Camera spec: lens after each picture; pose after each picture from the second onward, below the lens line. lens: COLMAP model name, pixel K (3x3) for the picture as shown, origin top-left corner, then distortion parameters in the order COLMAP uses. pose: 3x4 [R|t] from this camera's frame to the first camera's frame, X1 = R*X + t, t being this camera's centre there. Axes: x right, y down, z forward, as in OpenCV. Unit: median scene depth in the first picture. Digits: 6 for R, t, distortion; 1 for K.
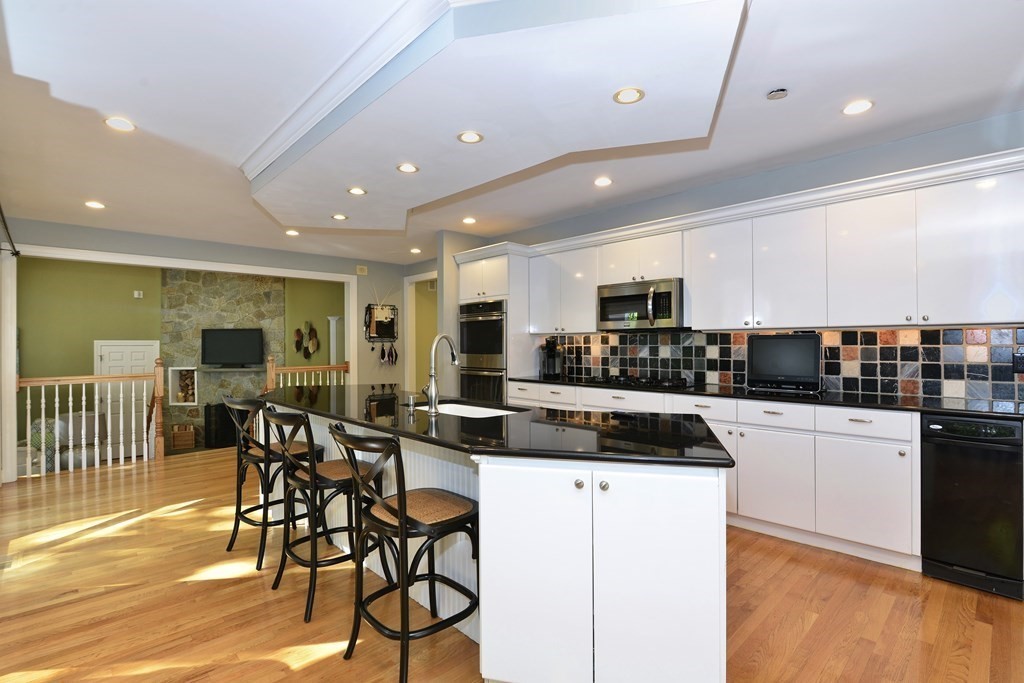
lens RADIAL K [[485.1, 0, 514.1], [0, 485.1, 344.2], [0, 0, 1]] dist [-0.004396, -0.000150]
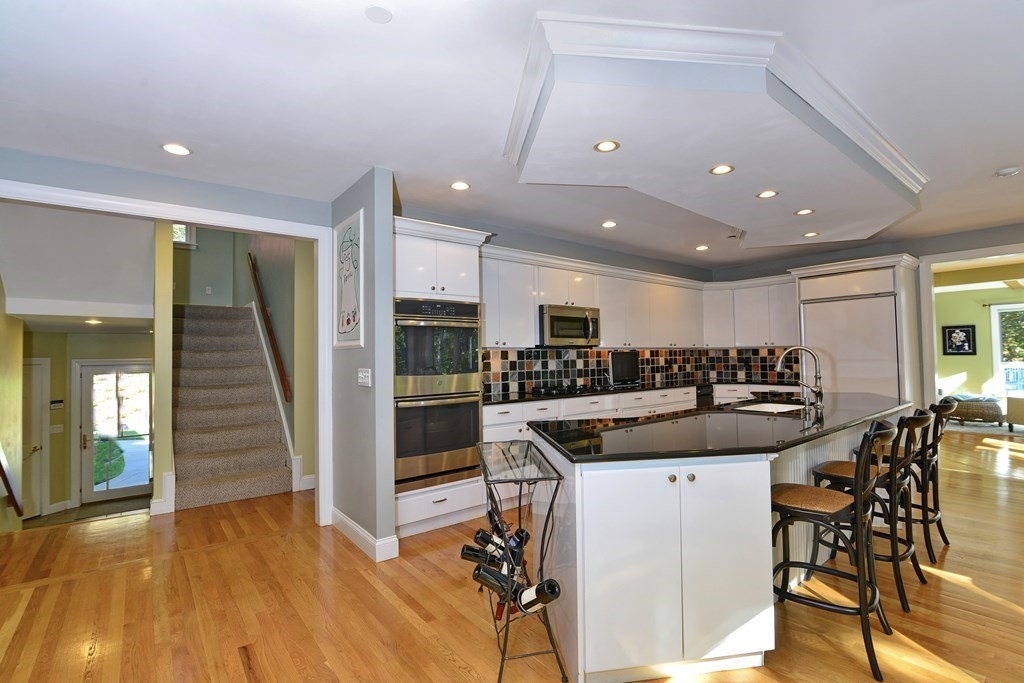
lens RADIAL K [[470.6, 0, 516.4], [0, 470.6, 341.7], [0, 0, 1]] dist [-0.020179, 0.001532]
pose [[0.093014, 0.037946, 0.994941, -0.839574], [0.018244, 0.999041, -0.039808, 0.002740], [-0.995498, 0.021854, 0.092232, 0.946329]]
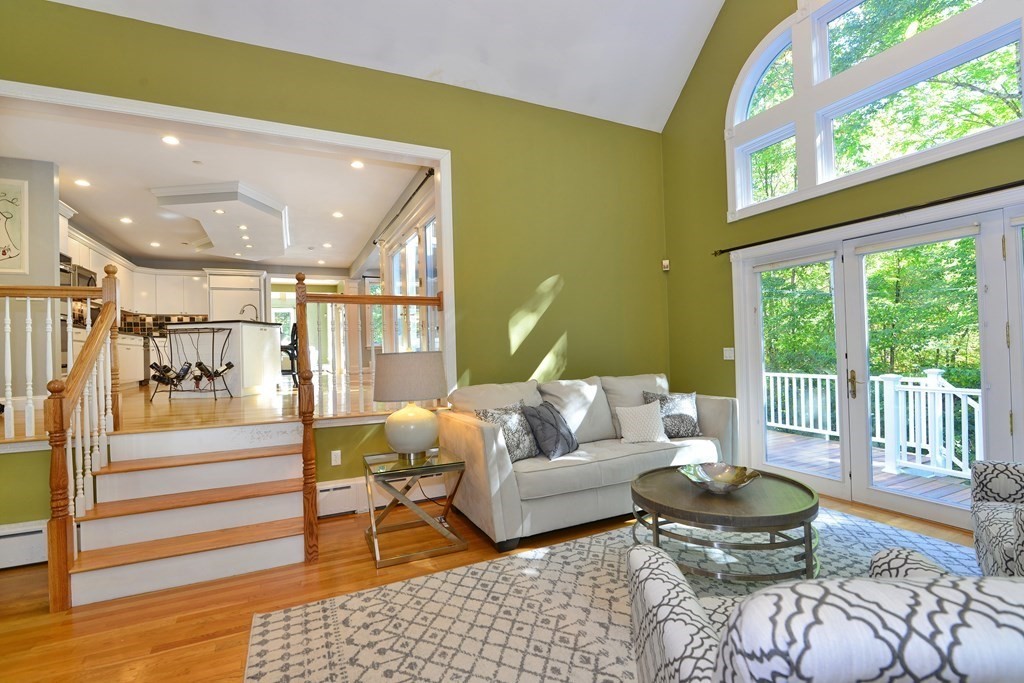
lens RADIAL K [[470.6, 0, 514.5], [0, 470.6, 344.7], [0, 0, 1]] dist [-0.020179, 0.001532]
pose [[-0.948555, 0.037021, 0.314441, -1.511497], [0.035805, 0.999312, -0.009642, 0.186510], [-0.314581, 0.002113, -0.949228, 1.877810]]
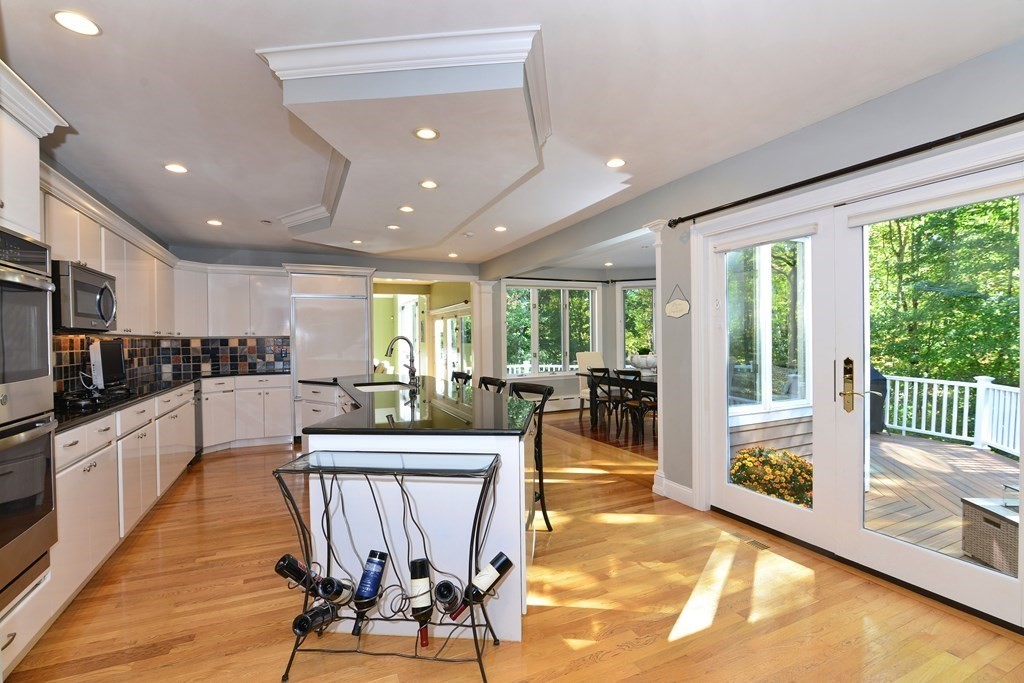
lens RADIAL K [[470.6, 0, 509.6], [0, 470.6, 341.7], [0, 0, 1]] dist [-0.020179, 0.001532]
pose [[-0.941475, 0.018958, 0.336549, -0.572332], [0.023182, 0.999695, 0.008539, -0.003567], [-0.336284, 0.015841, -0.941627, 1.347560]]
